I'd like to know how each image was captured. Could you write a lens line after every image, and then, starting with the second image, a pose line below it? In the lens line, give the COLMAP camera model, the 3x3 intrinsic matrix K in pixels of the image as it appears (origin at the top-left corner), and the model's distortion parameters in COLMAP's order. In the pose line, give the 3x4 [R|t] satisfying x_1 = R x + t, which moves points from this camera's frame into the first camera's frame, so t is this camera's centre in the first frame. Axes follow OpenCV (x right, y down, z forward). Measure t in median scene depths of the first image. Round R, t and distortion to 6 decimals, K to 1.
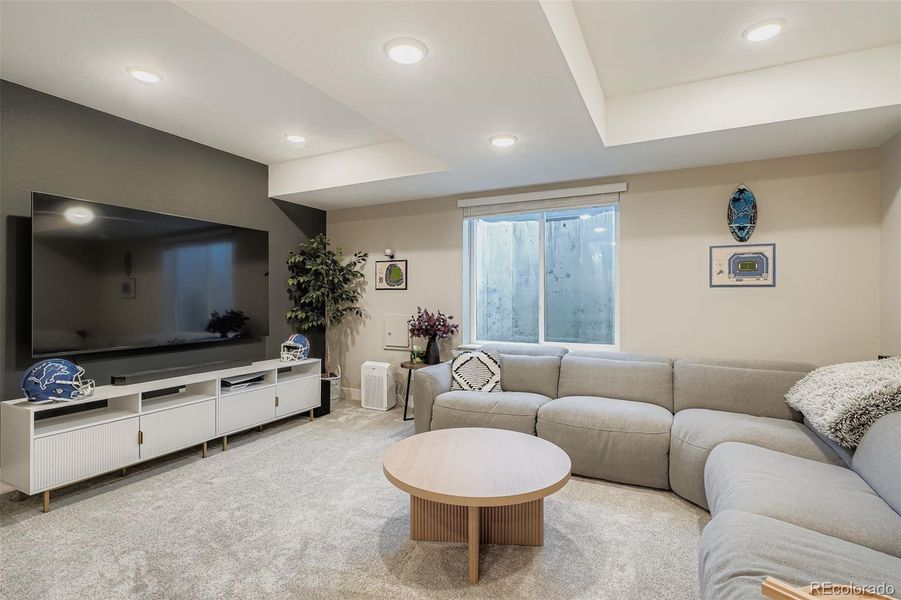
lens RADIAL K [[436.5, 0, 451.4], [0, 436.5, 298.0], [0, 0, 1]] dist [-0.006682, -0.000457]
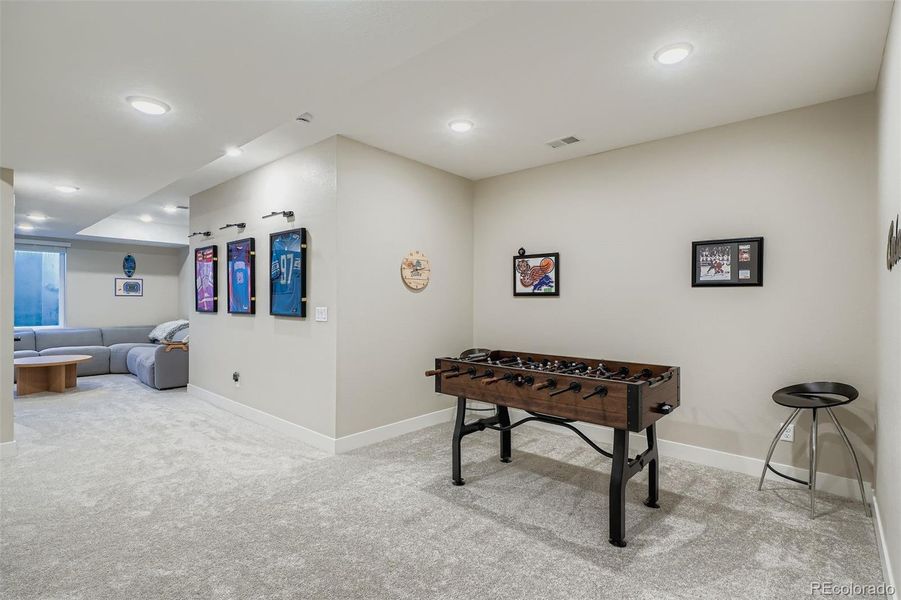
lens RADIAL K [[436.5, 0, 451.7], [0, 436.5, 297.5], [0, 0, 1]] dist [-0.006682, -0.000457]
pose [[0.242389, 0.000198, 0.970179, -1.225238], [-0.010226, 0.999945, 0.002351, -0.041635], [-0.970125, -0.010491, 0.242378, -1.304372]]
